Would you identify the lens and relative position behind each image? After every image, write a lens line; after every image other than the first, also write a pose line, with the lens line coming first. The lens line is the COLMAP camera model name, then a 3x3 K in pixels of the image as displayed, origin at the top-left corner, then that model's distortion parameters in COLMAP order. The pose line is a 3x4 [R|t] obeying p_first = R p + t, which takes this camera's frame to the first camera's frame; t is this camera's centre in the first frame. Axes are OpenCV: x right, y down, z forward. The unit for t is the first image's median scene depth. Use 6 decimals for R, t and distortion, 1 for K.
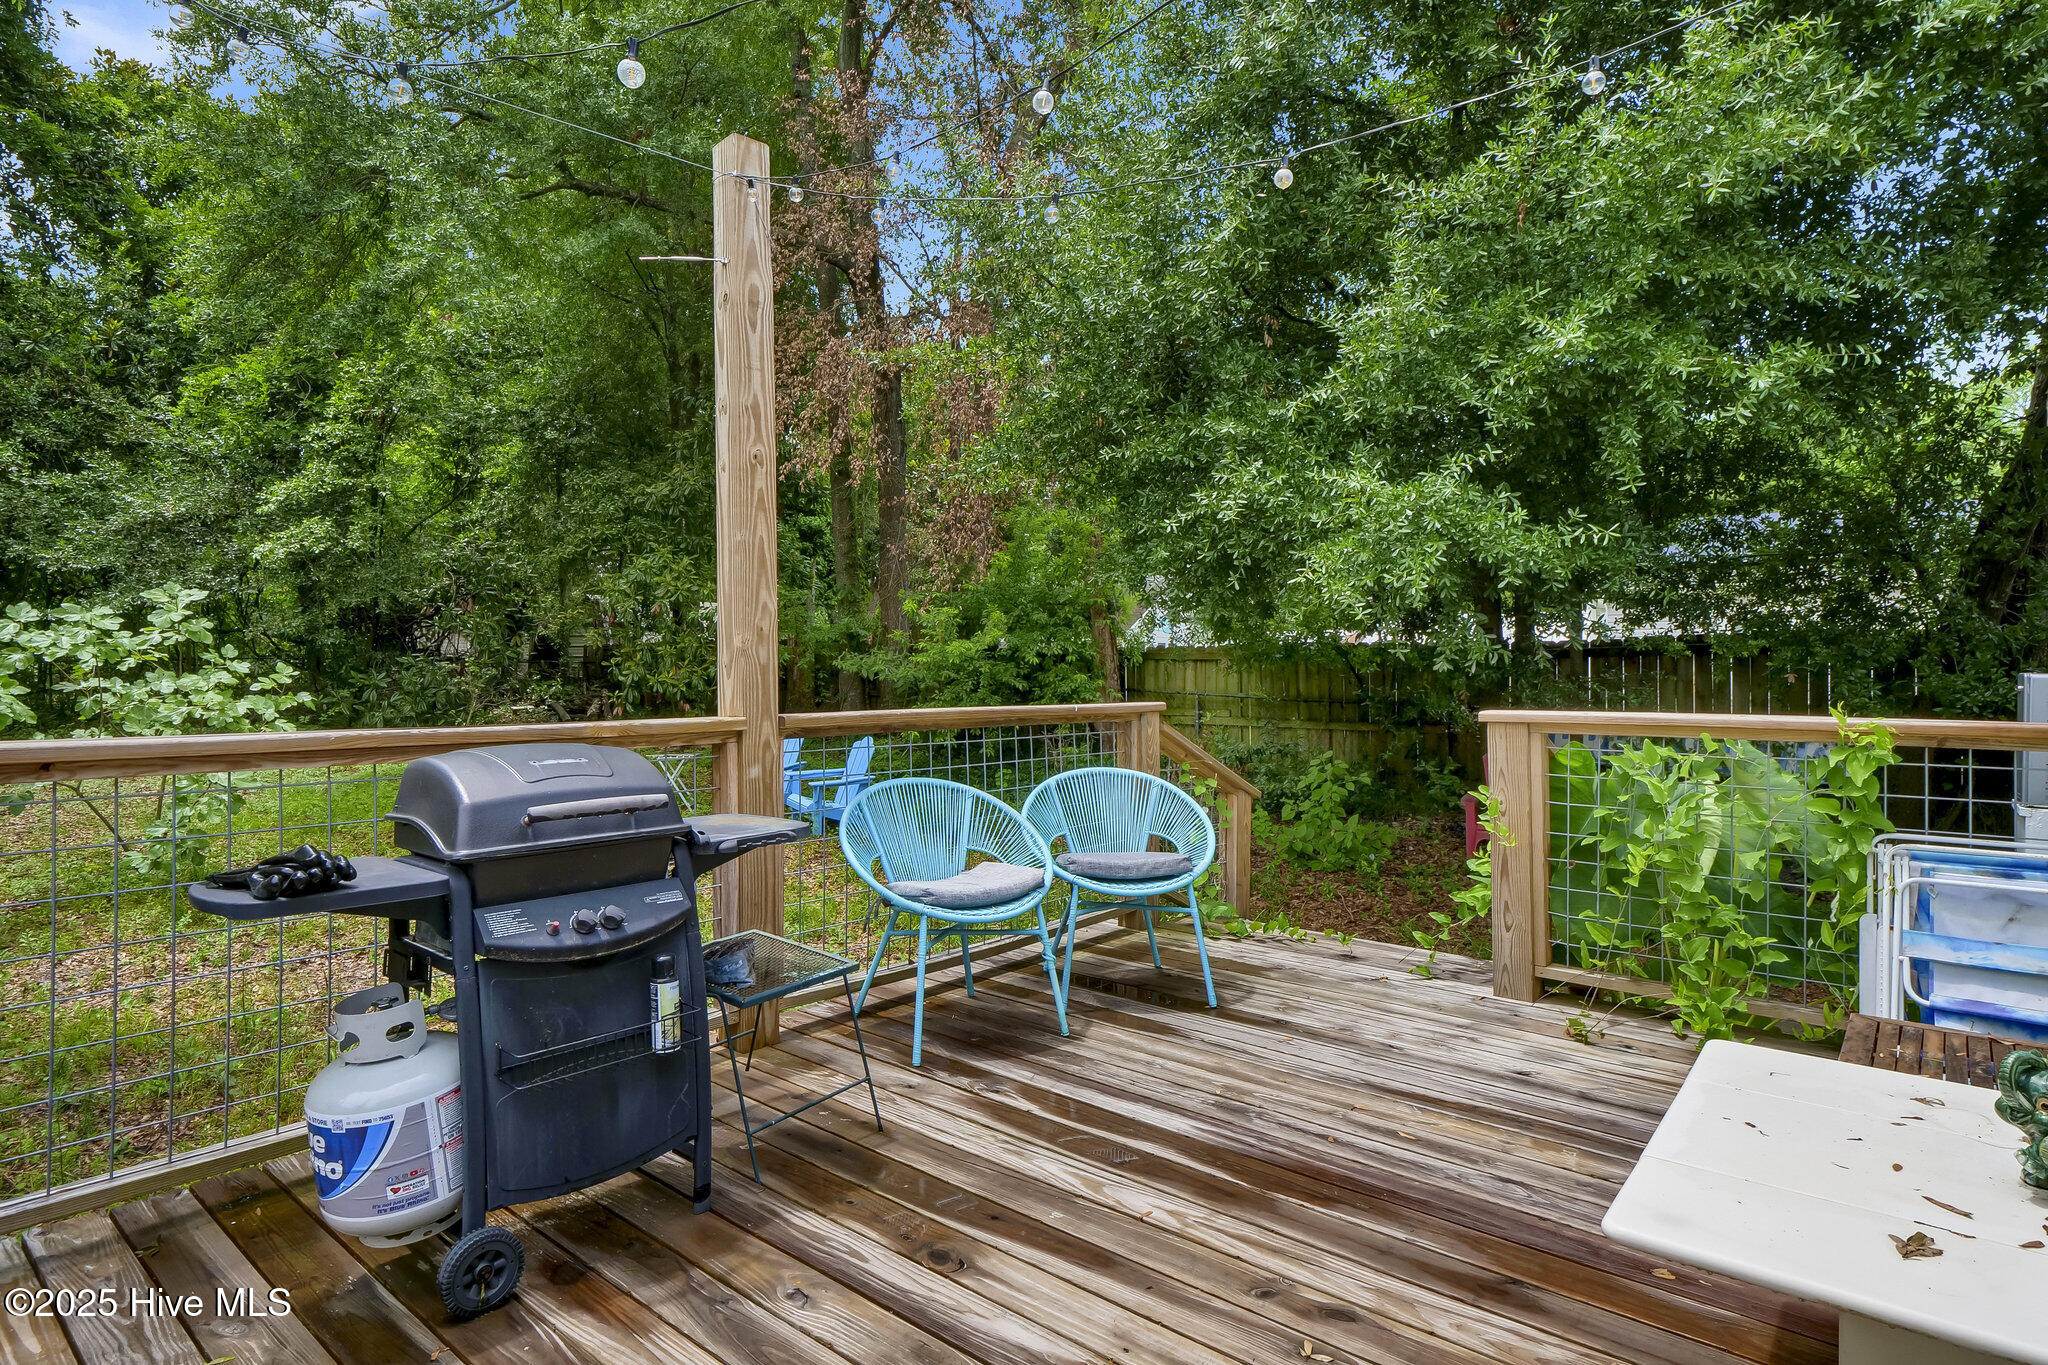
lens RADIAL K [[1080.5, 0, 1021.6], [0, 1080.5, 686.3], [0, 0, 1]] dist [-0.001931, -0.000121]
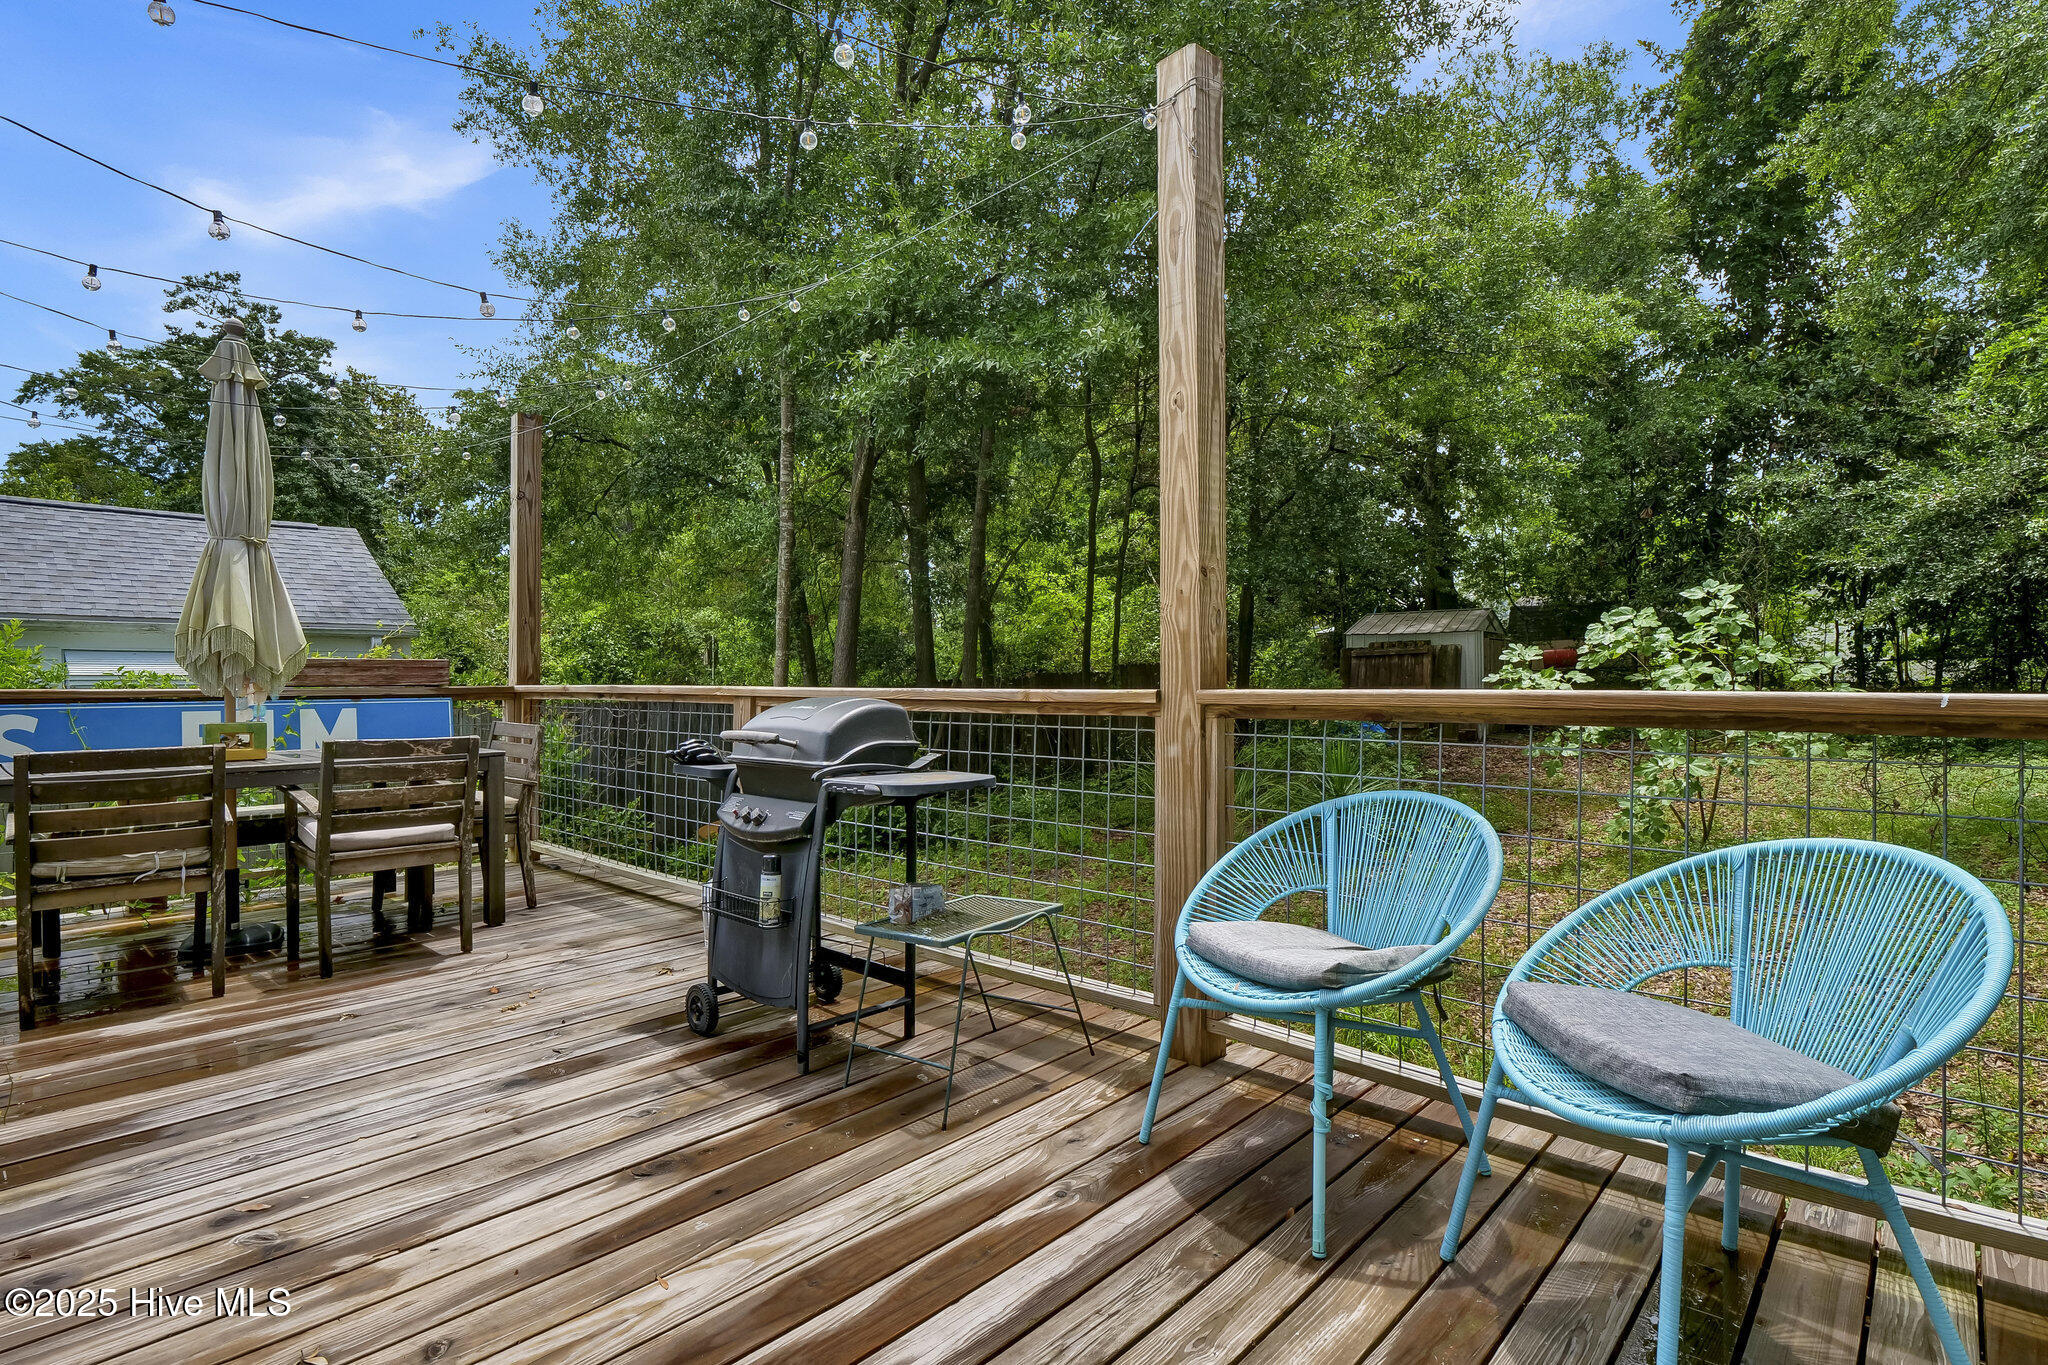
lens RADIAL K [[1006.6, 0, 1015.1], [0, 1006.6, 686.2], [0, 0, 1]] dist [-0.002321, -0.000186]
pose [[-0.043918, -0.002810, -0.999031, 0.683844], [0.000265, 0.999996, -0.002825, 0.029363], [0.999035, -0.000389, -0.043918, 1.023864]]
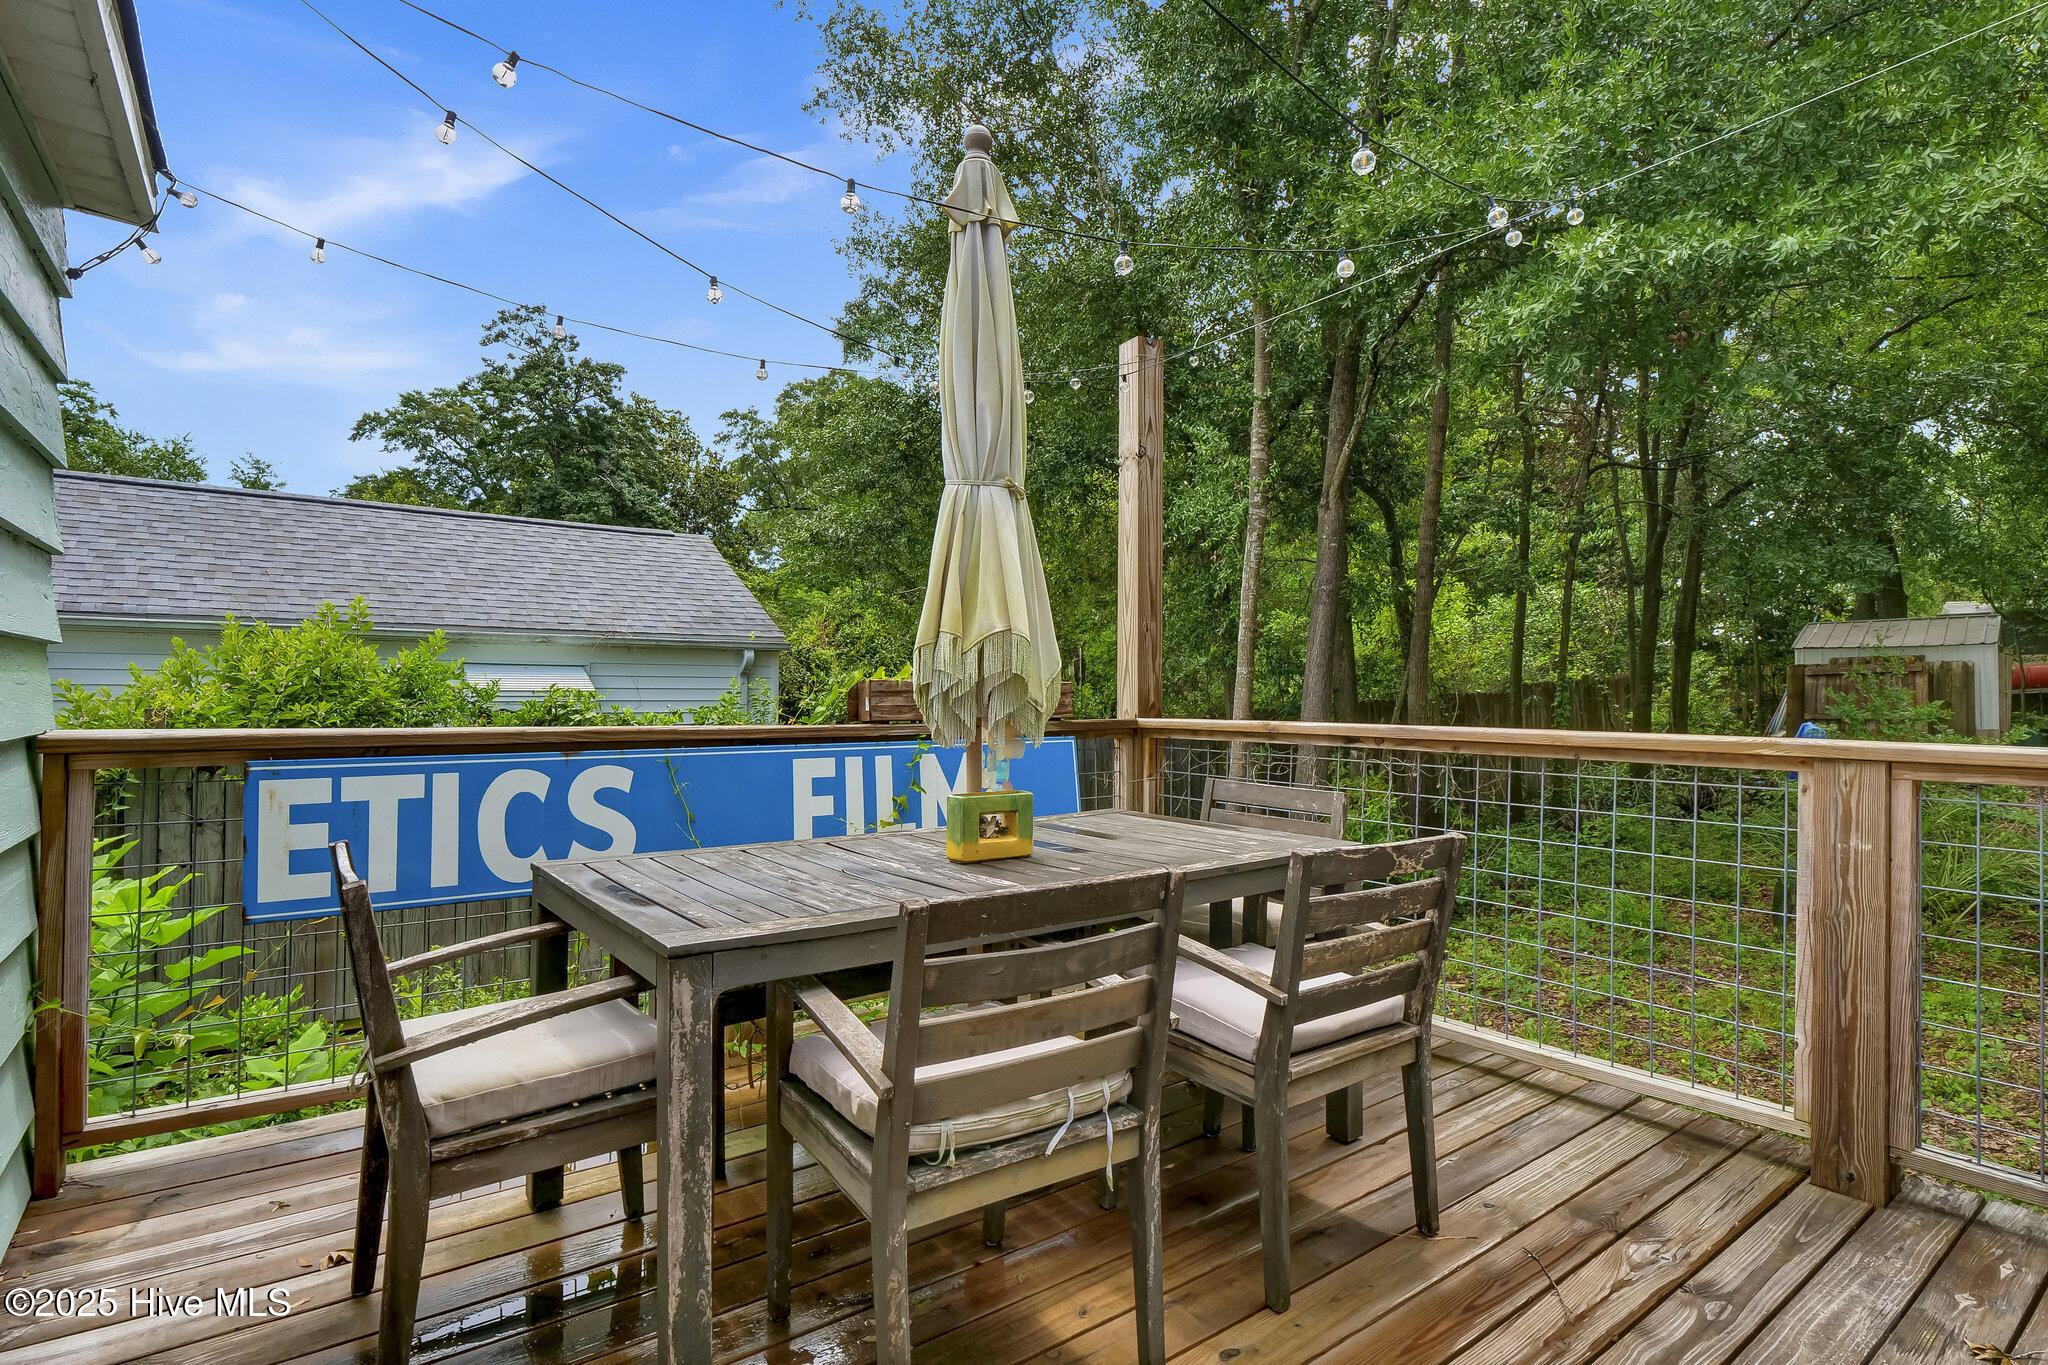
lens RADIAL K [[1006.6, 0, 1031.9], [0, 1006.6, 690.6], [0, 0, 1]] dist [-0.002321, -0.000186]
pose [[-0.217292, -0.012882, -0.976022, 0.592916], [-0.010008, 0.999890, -0.010968, 0.024482], [0.976055, 0.007385, -0.217397, 0.868932]]
